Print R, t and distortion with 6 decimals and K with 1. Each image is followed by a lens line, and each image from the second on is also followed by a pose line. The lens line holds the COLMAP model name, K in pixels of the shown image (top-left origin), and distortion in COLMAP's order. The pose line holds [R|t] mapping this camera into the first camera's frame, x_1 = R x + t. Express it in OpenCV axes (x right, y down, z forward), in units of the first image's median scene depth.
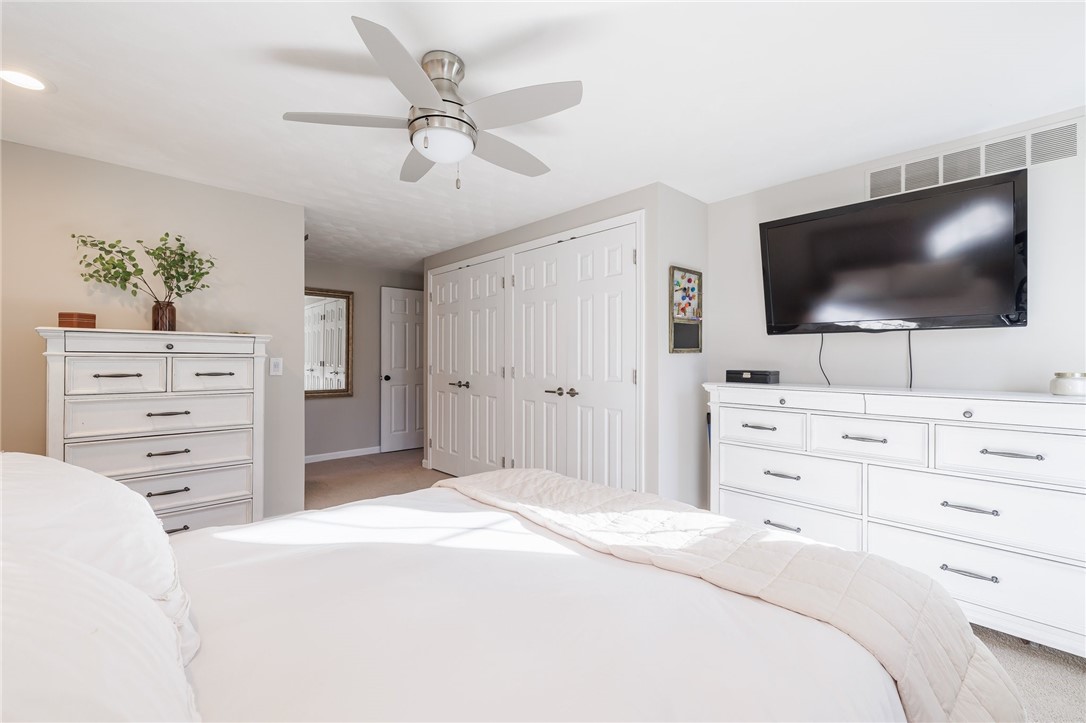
lens RADIAL K [[456.0, 0, 543.7], [0, 456.0, 359.9], [0, 0, 1]] dist [0.001246, 0.000856]
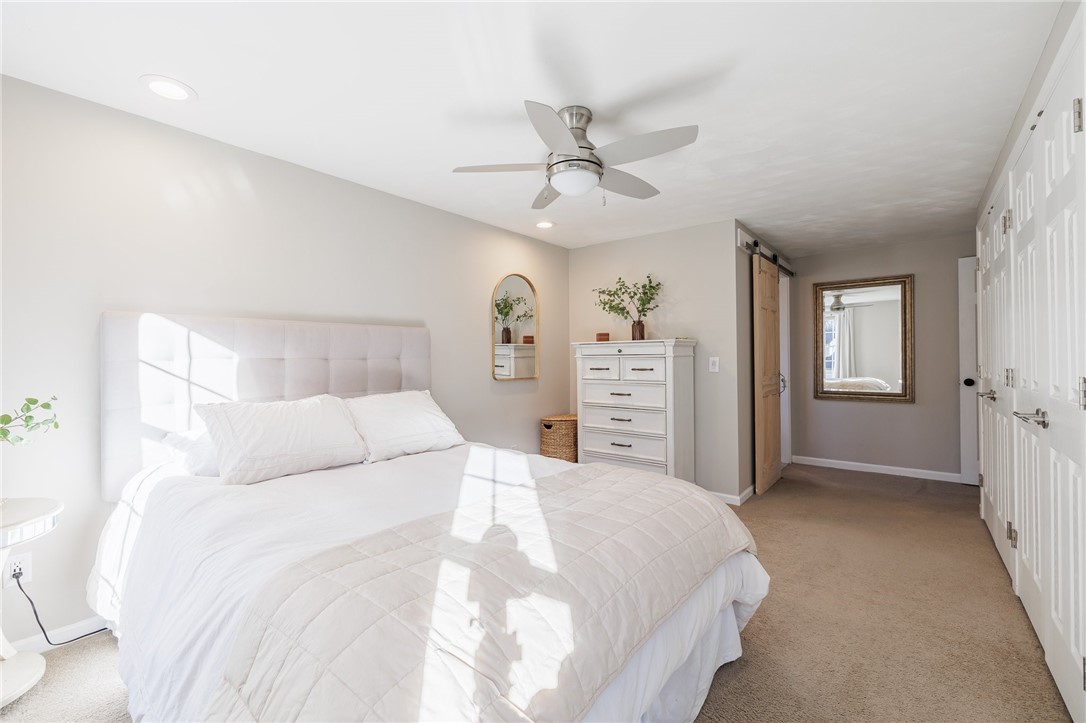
lens RADIAL K [[456.0, 0, 544.1], [0, 456.0, 360.5], [0, 0, 1]] dist [0.001246, 0.000856]
pose [[0.140382, -0.006136, -0.990078, 0.608302], [0.006610, 0.999964, -0.005260, 0.009262], [0.990075, -0.005806, 0.140418, 0.480312]]
